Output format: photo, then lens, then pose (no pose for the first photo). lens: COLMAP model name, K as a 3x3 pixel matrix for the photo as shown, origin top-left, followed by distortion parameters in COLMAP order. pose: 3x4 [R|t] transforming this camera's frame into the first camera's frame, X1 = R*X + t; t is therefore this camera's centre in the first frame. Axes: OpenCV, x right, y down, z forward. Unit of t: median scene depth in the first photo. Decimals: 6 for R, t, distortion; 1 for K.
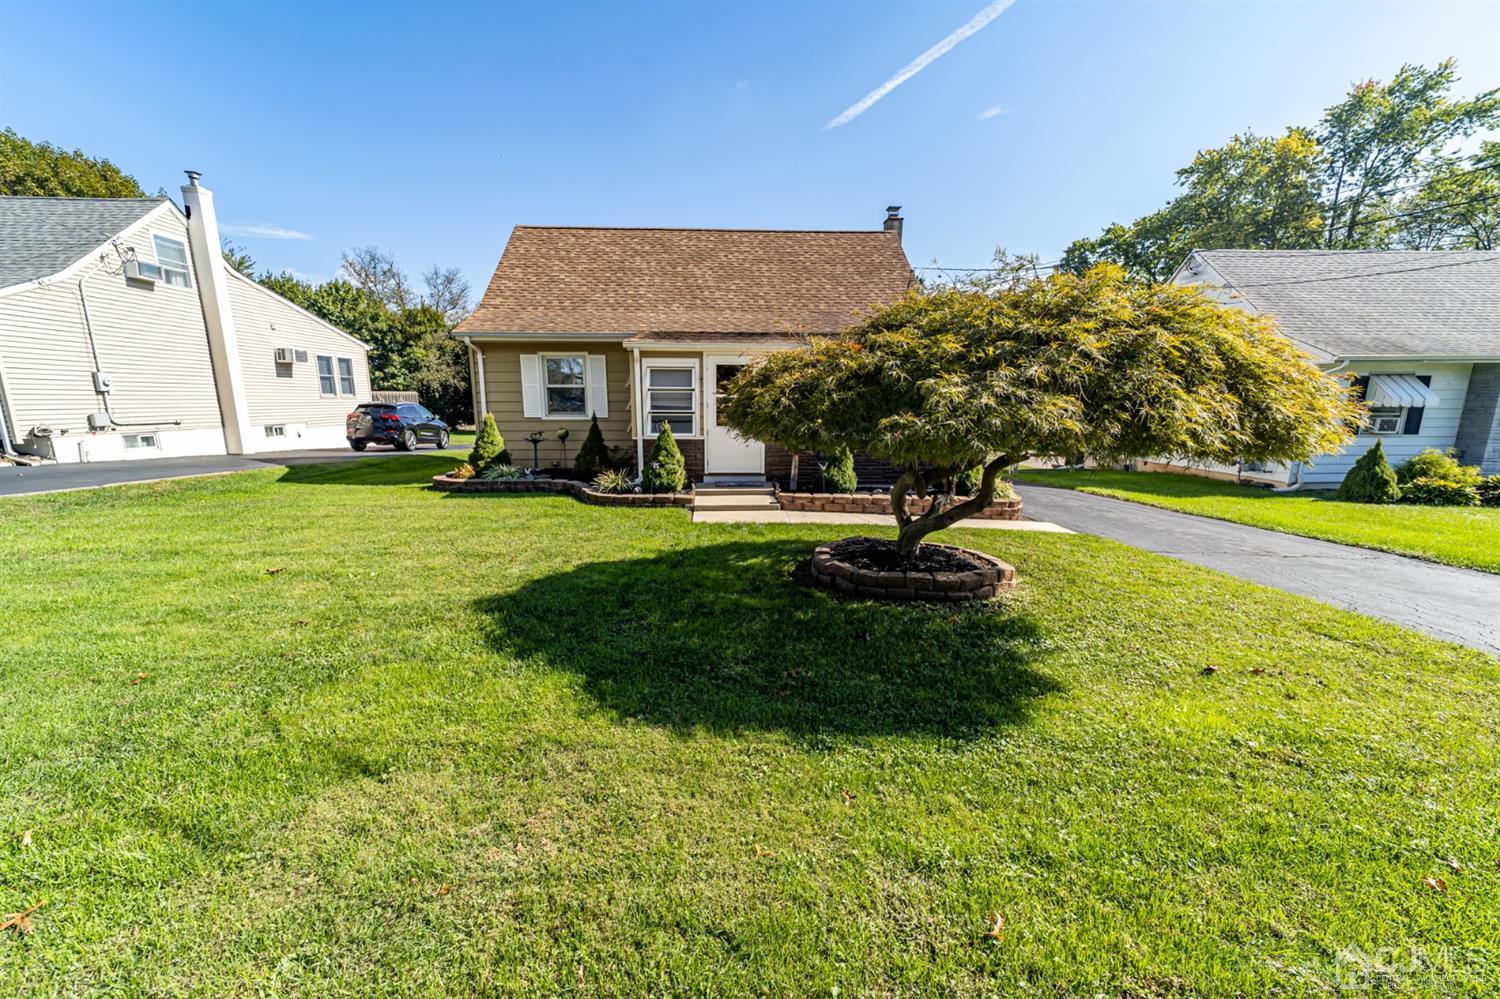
lens RADIAL K [[579.4, 0, 747.2], [0, 579.4, 504.9], [0, 0, 1]] dist [0.007256, 0.000188]
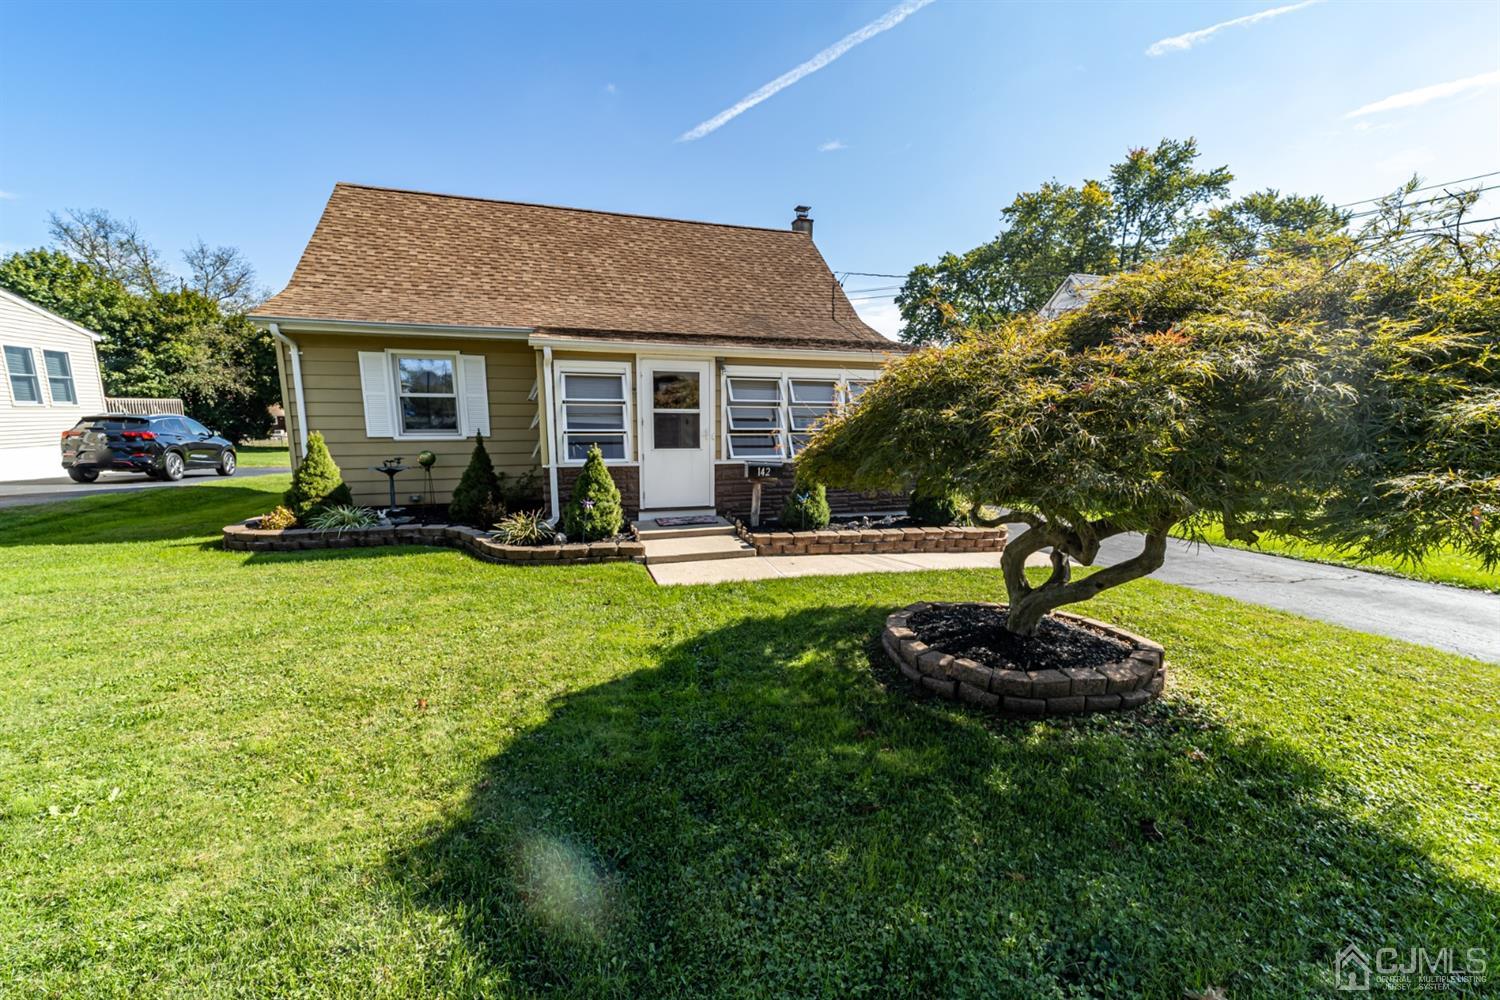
lens RADIAL K [[579.4, 0, 747.2], [0, 579.4, 505.4], [0, 0, 1]] dist [0.007256, 0.000188]
pose [[0.967019, -0.036676, 0.252050, -0.102214], [0.040846, 0.999101, -0.011329, -0.034941], [-0.251408, 0.021251, 0.967648, 0.160811]]
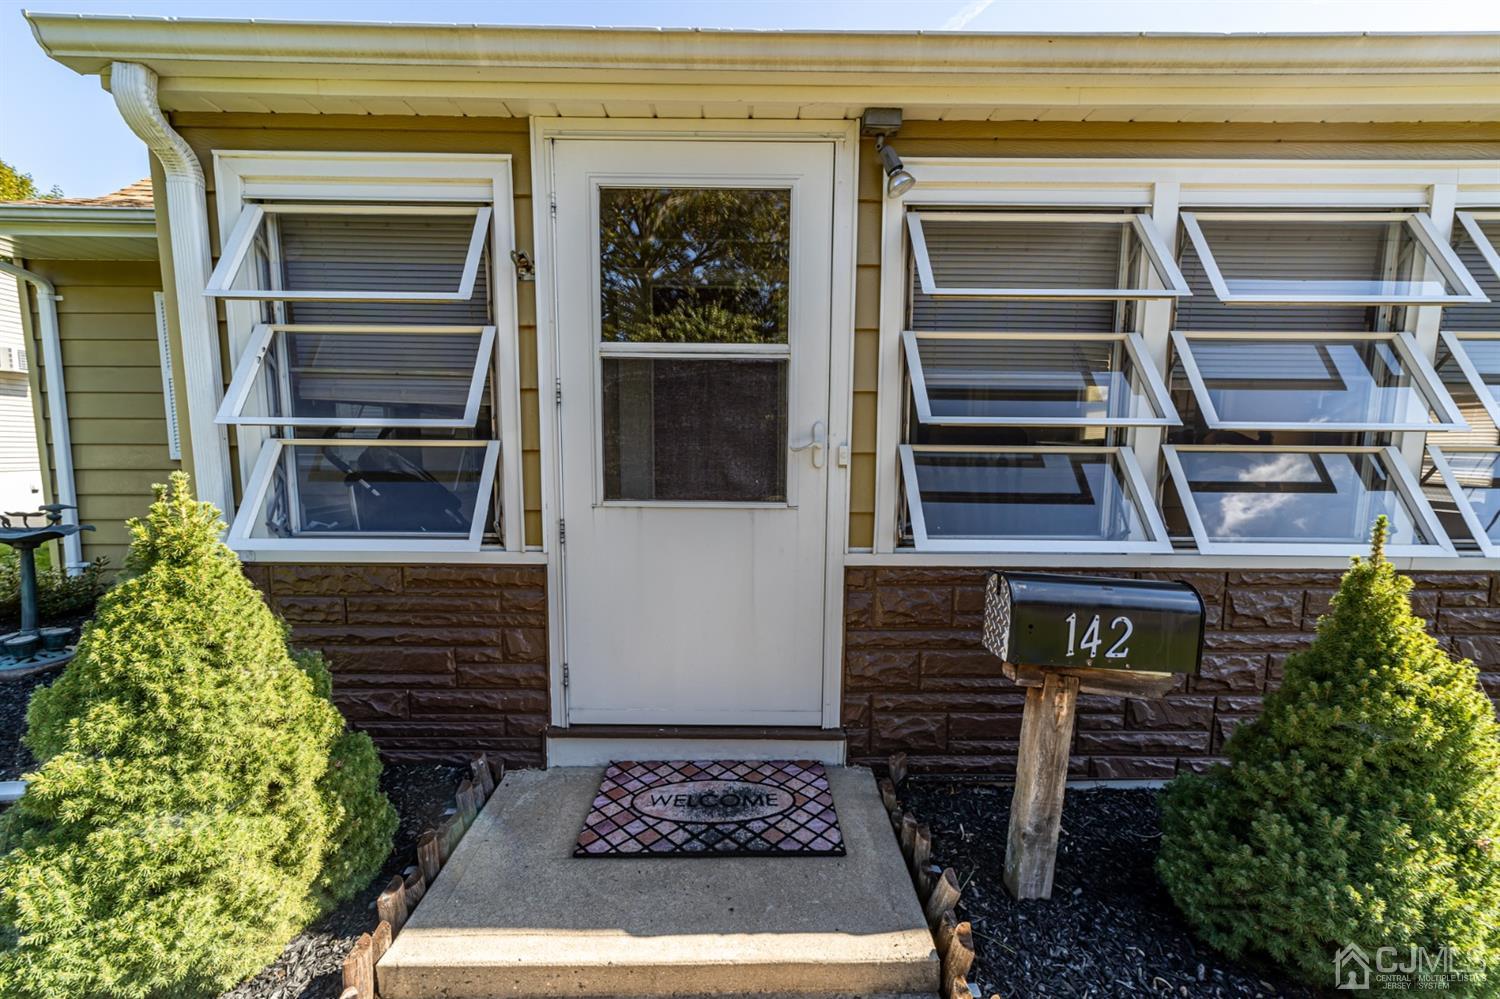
lens RADIAL K [[567.8, 0, 744.4], [0, 567.8, 506.7], [0, 0, 1]] dist [0.002058, 0.000676]
pose [[0.999506, 0.008155, -0.030360, 0.001205], [-0.010428, 0.997094, -0.075461, -0.092485], [0.029657, 0.075740, 0.996686, 0.622351]]
